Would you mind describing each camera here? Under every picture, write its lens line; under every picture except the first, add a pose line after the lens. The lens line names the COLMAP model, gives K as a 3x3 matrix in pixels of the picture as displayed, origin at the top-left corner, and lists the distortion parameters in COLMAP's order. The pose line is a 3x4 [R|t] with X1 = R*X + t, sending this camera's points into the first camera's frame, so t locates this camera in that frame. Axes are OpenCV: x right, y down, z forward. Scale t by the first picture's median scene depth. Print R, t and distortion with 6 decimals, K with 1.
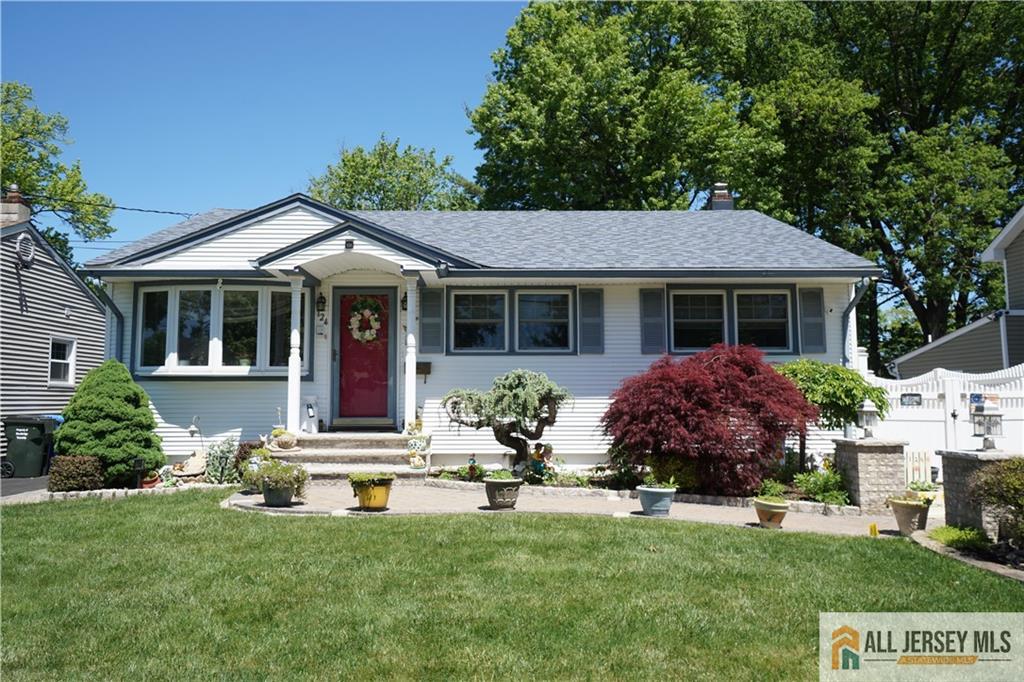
lens RADIAL K [[769.2, 0, 512.0], [0, 769.2, 341.0], [0, 0, 1]] dist [0.032050, 0.004105]
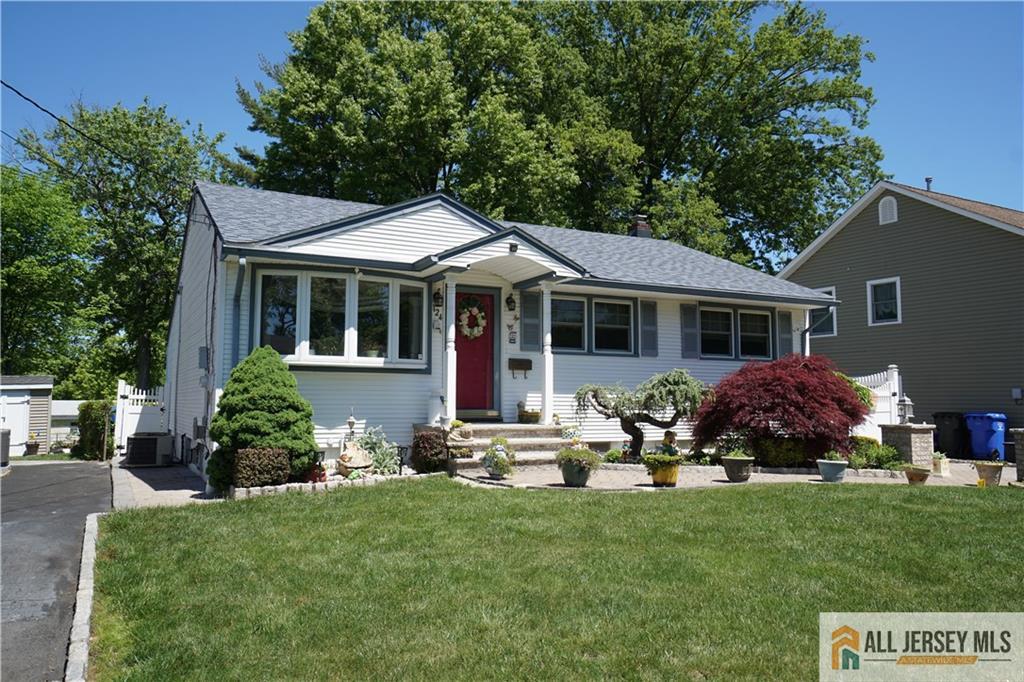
lens RADIAL K [[769.2, 0, 512.0], [0, 769.2, 341.0], [0, 0, 1]] dist [0.032050, 0.004105]
pose [[0.896872, 0.041411, 0.440347, -0.630705], [-0.041215, 0.999100, -0.010013, 0.014020], [-0.440366, -0.009169, 0.897772, 0.033312]]
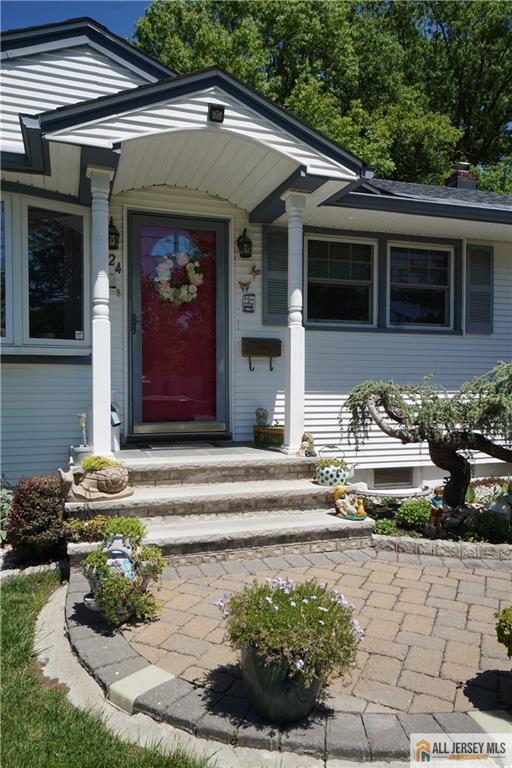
lens RADIAL K [[576.9, 0, 256.5], [0, 576.9, 396.4], [0, 0, 1]] dist [0.032050, 0.004105]
pose [[0.954671, -0.002161, 0.297656, -0.283811], [-0.029410, 0.994396, 0.101549, 0.027681], [-0.296207, -0.105700, 0.949257, 0.539977]]
